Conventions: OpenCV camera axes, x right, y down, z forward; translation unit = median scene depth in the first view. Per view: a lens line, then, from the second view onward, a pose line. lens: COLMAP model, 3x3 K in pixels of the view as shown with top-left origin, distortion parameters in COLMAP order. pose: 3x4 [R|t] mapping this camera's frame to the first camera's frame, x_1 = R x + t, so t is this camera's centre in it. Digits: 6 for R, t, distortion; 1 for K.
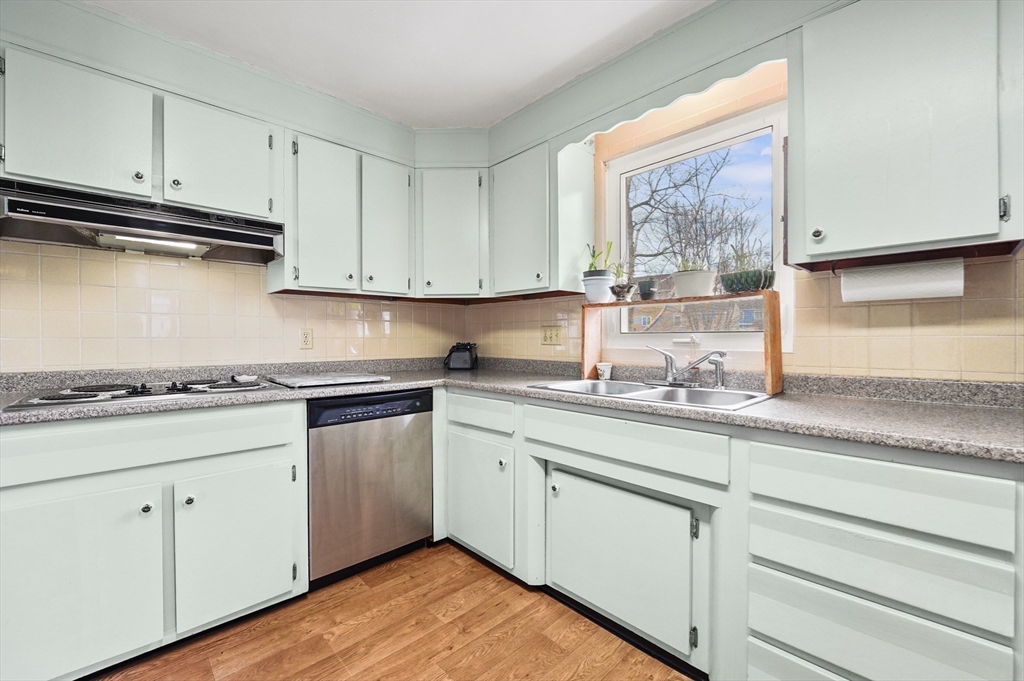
lens RADIAL K [[418.5, 0, 511.5], [0, 418.5, 341.3], [0, 0, 1]] dist [-0.008174, -0.002140]
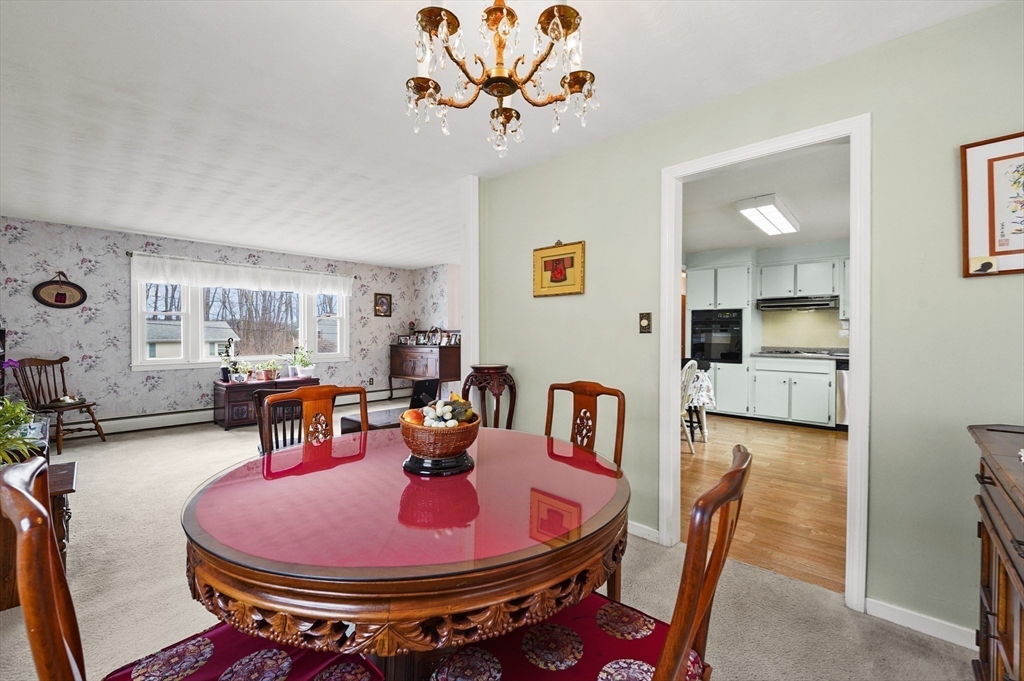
lens RADIAL K [[418.5, 0, 513.0], [0, 418.5, 337.6], [0, 0, 1]] dist [-0.008174, -0.002140]
pose [[0.065106, 0.010753, -0.997820, 2.189578], [-0.011332, 0.999885, 0.010036, -0.015317], [0.997814, 0.010654, 0.065220, -1.383696]]
